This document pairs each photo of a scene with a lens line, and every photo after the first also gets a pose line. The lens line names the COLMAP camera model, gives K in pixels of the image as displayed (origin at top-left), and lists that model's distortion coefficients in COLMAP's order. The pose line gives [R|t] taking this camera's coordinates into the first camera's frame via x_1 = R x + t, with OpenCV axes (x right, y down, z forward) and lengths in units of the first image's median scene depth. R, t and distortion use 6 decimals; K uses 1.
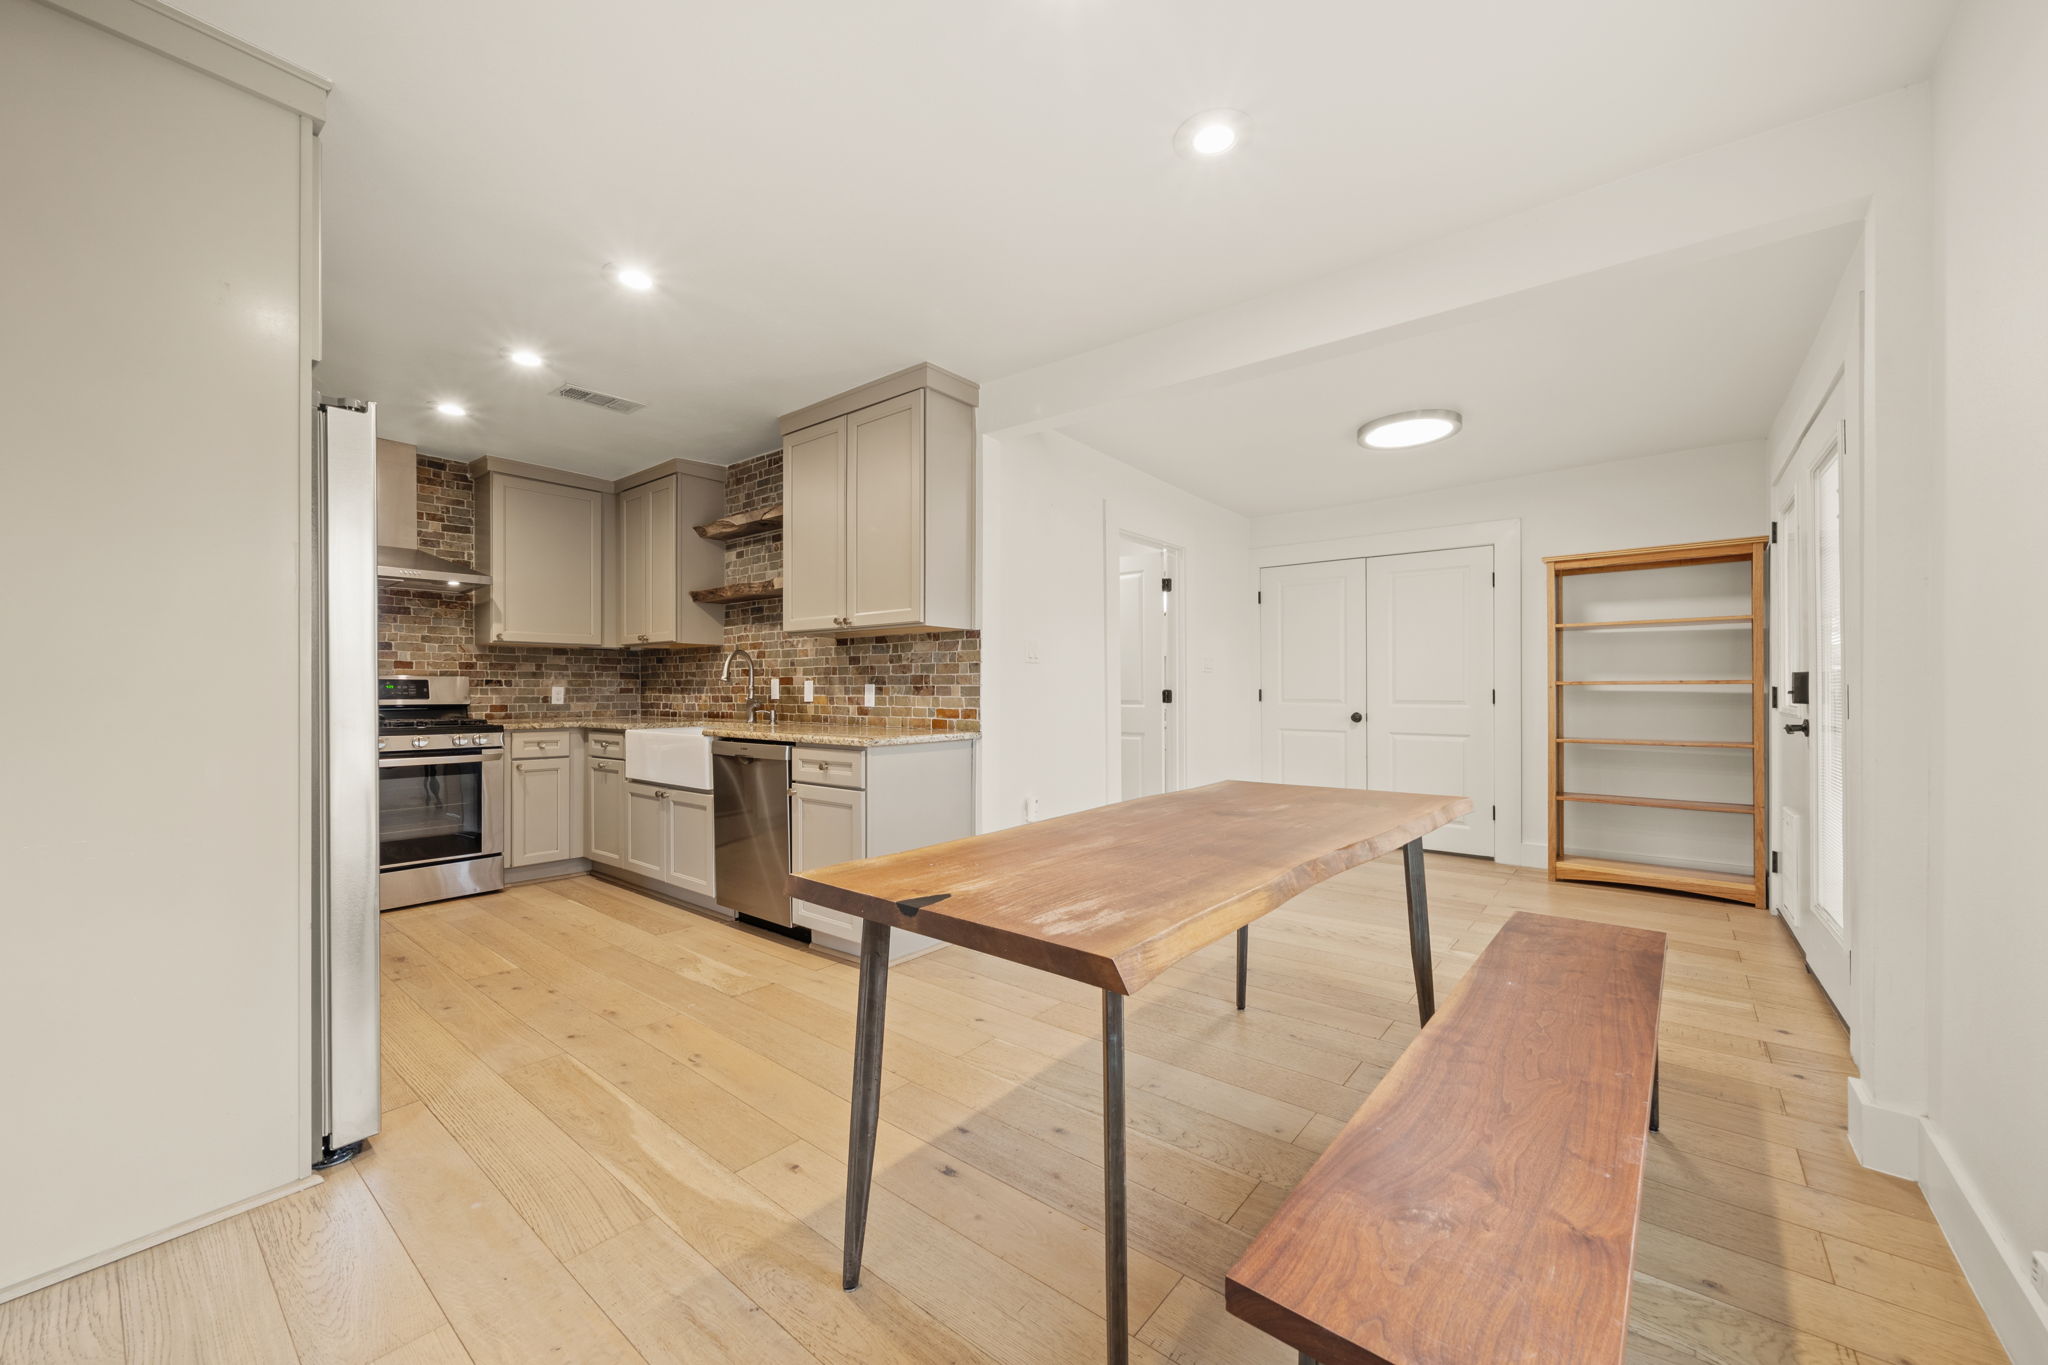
lens RADIAL K [[785.1, 0, 1022.7], [0, 785.1, 690.4], [0, 0, 1]] dist [-0.003344, 0.000225]
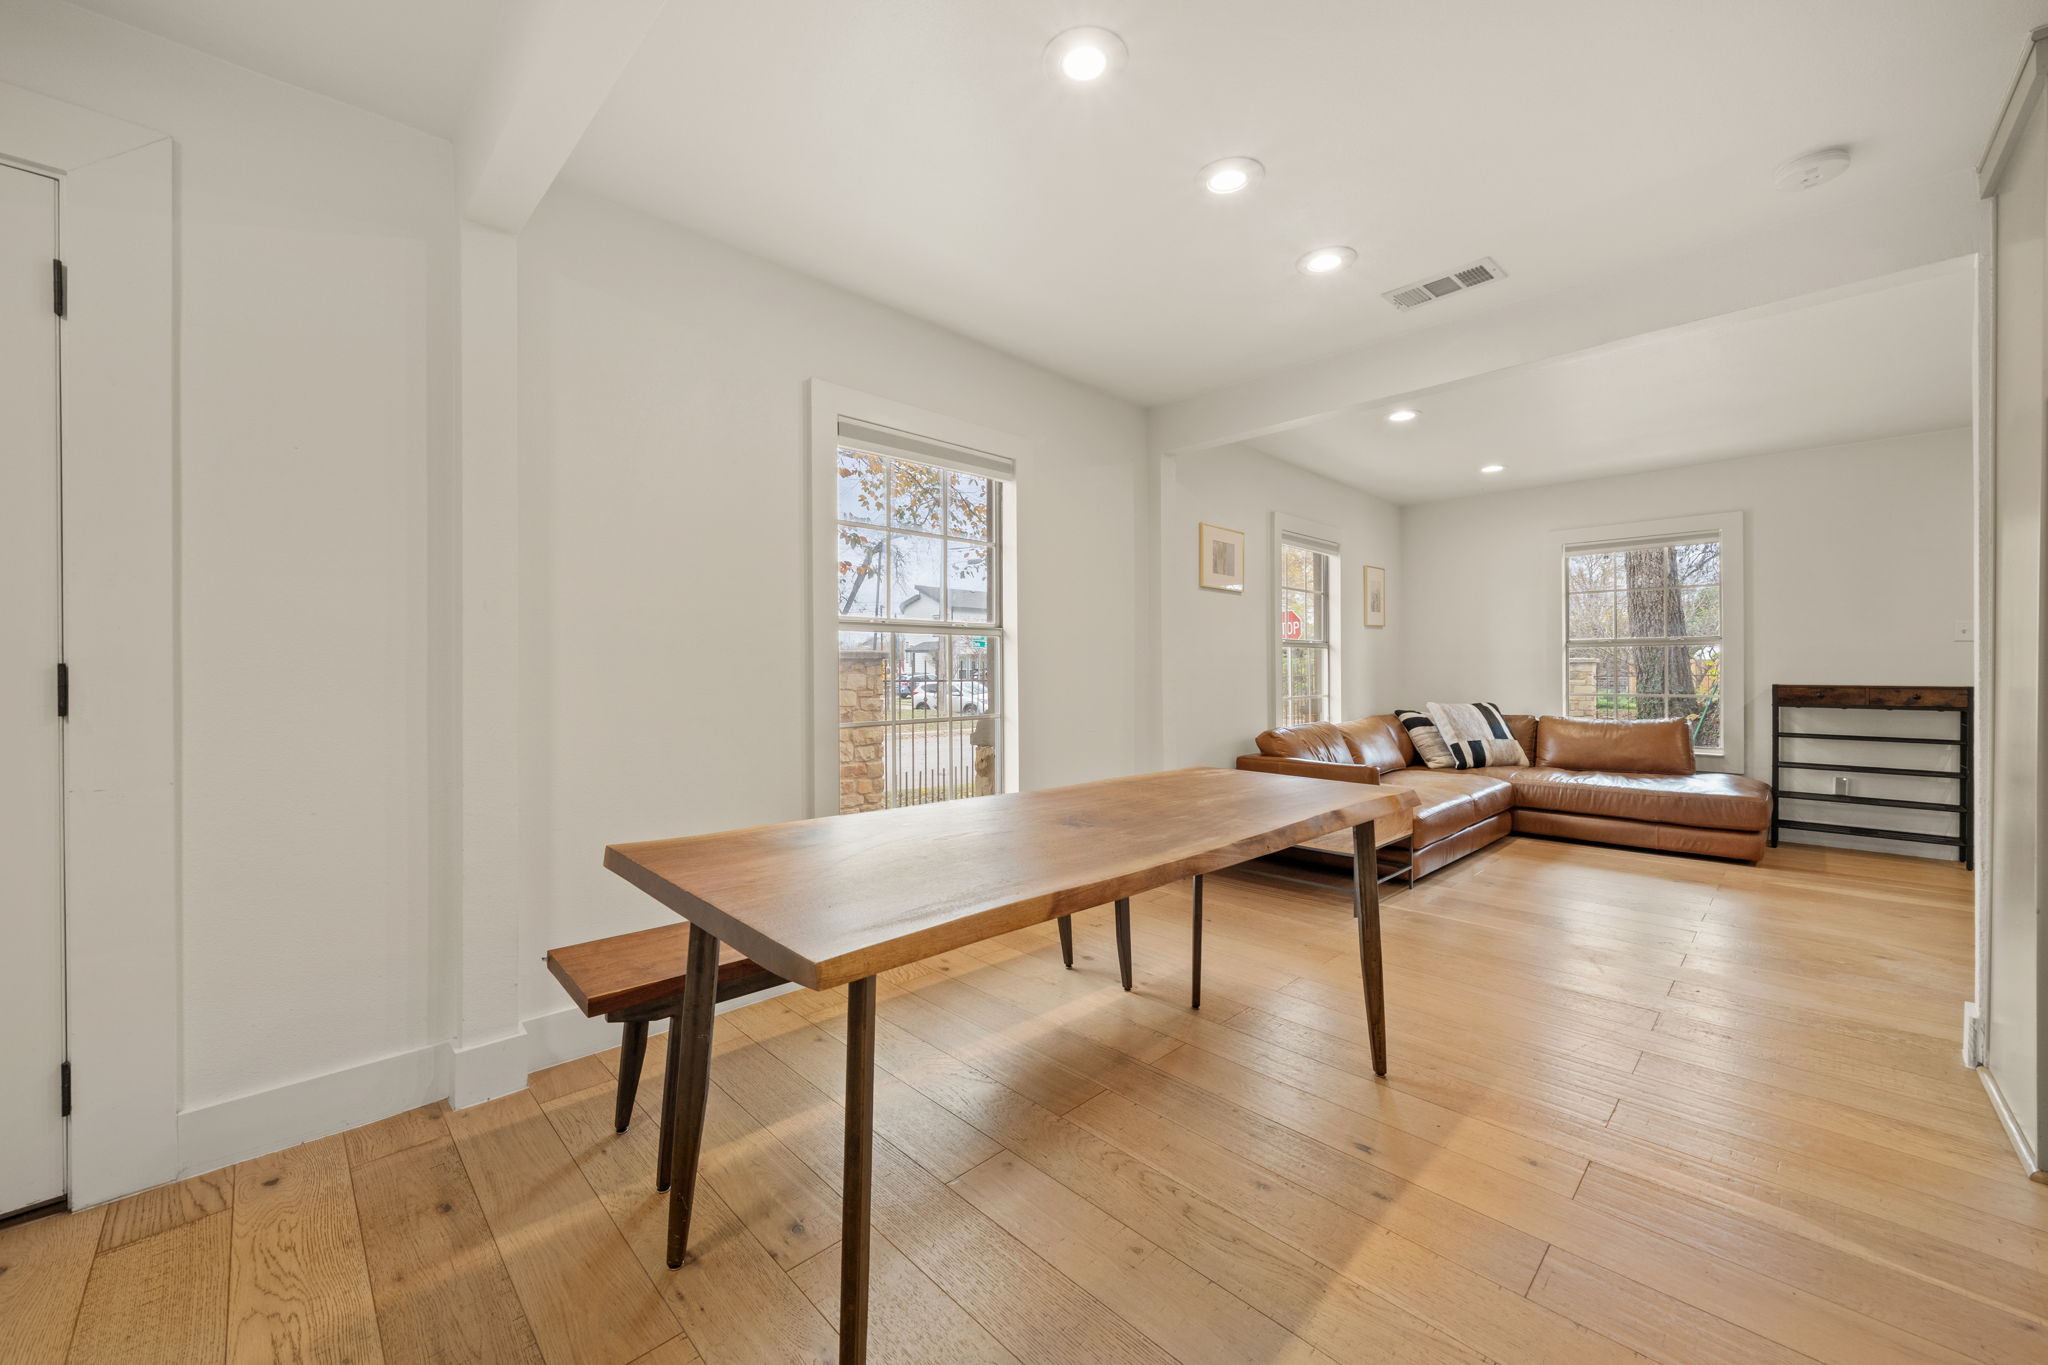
lens RADIAL K [[785.1, 0, 1021.4], [0, 785.1, 668.1], [0, 0, 1]] dist [-0.003344, 0.000225]
pose [[-0.993984, 0.000173, 0.109526, 0.097802], [0.000716, 0.999988, 0.004914, -0.003119], [-0.109523, 0.004962, -0.993972, 0.859883]]
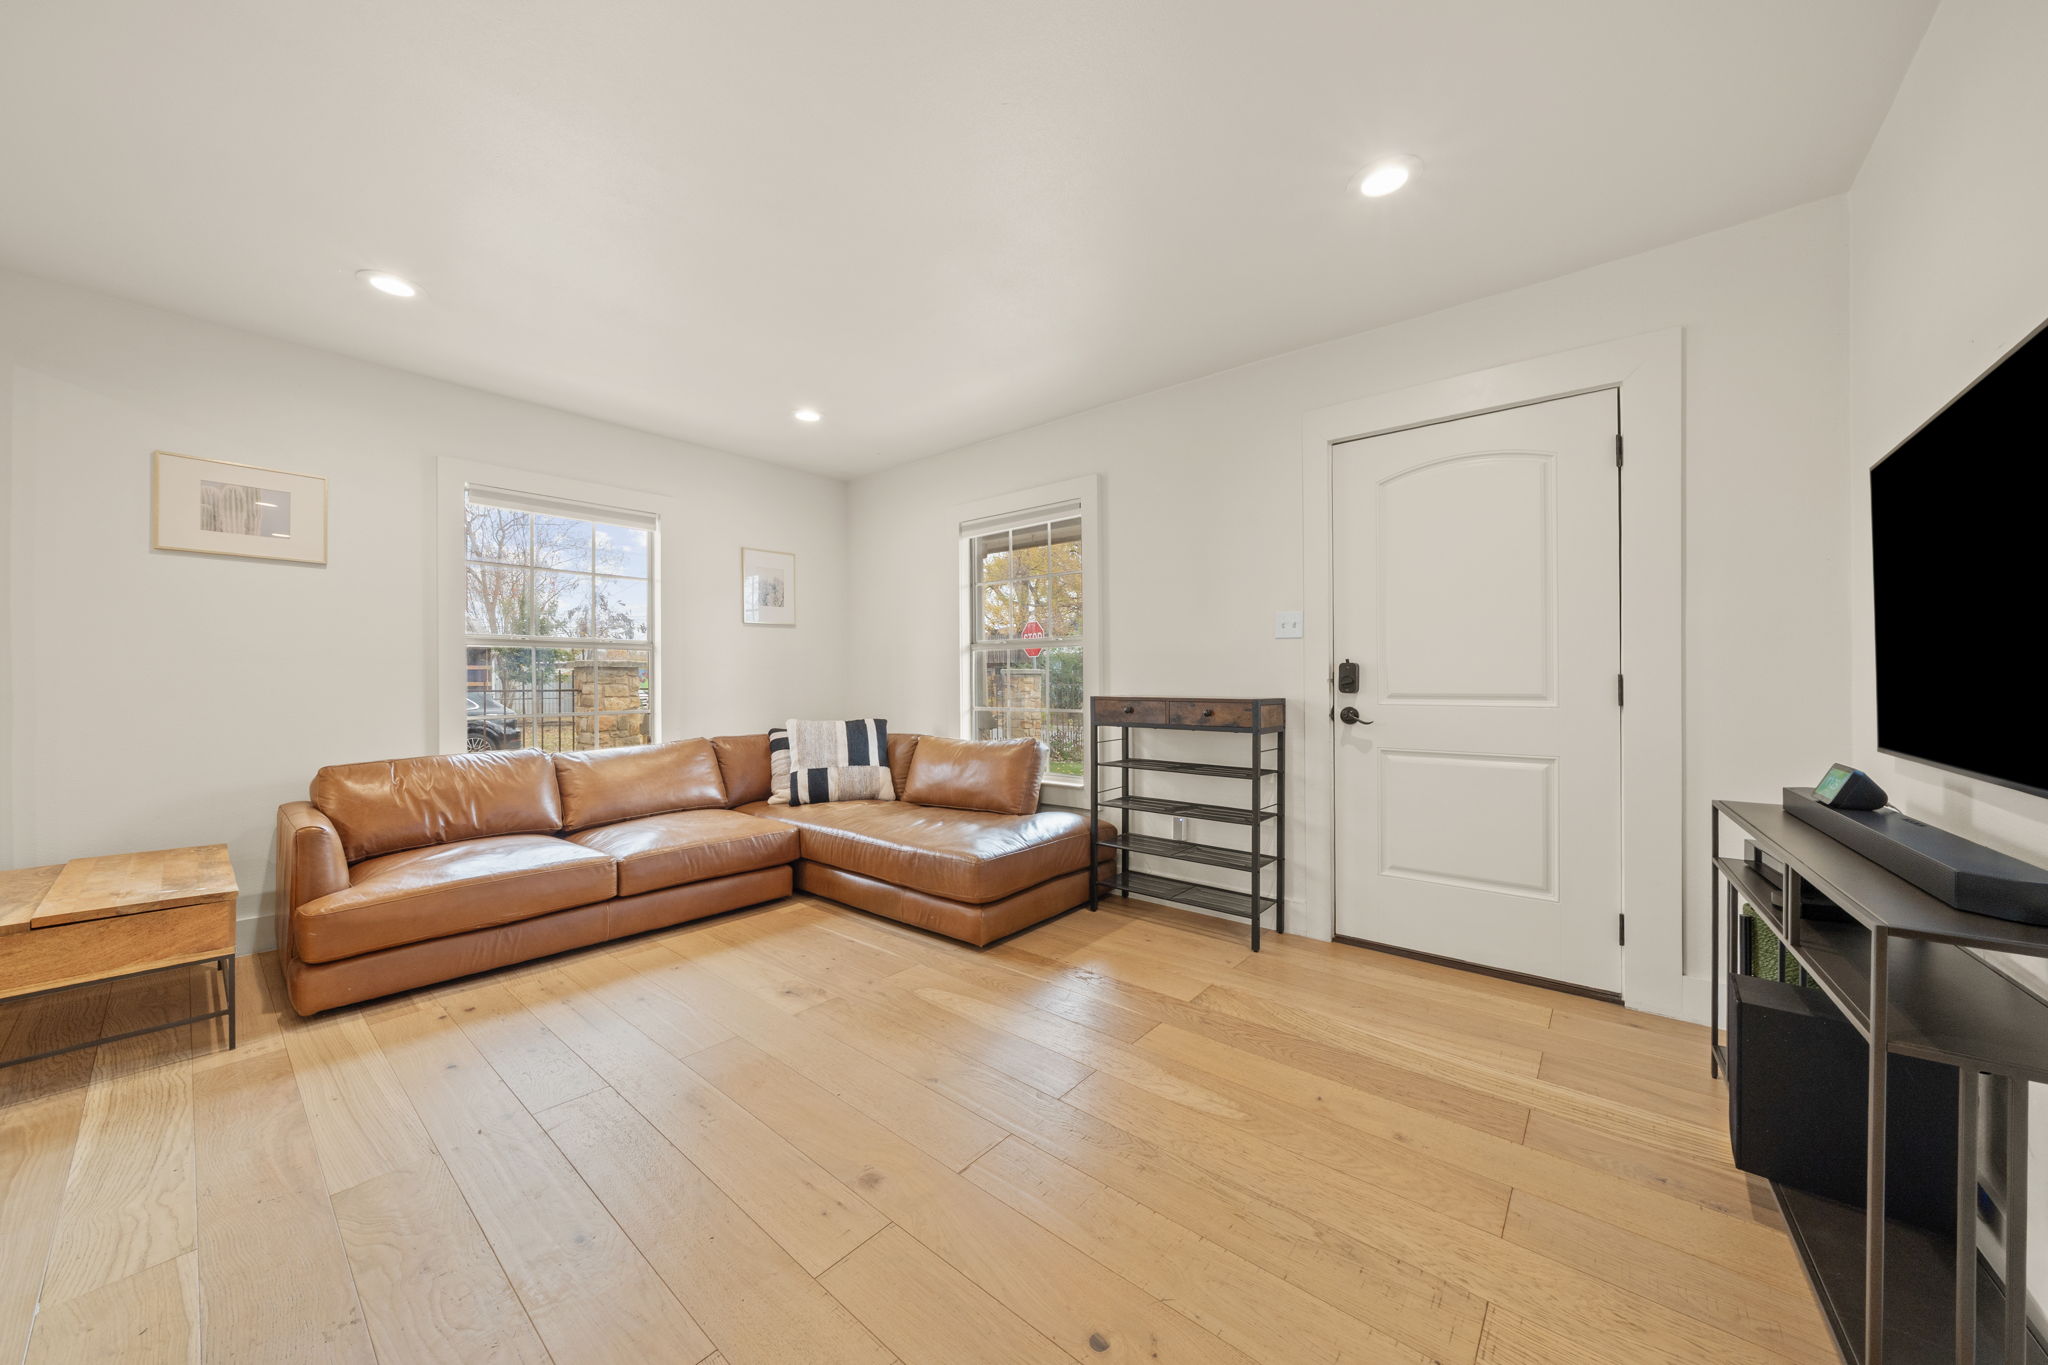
lens RADIAL K [[710.1, 0, 1020.8], [0, 710.1, 676.9], [0, 0, 1]] dist [-0.005019, 0.000066]
pose [[-0.999782, 0.000021, 0.020884, -0.774913], [0.000029, 1.000000, 0.000401, 0.005677], [-0.020884, 0.000401, -0.999782, 0.401474]]
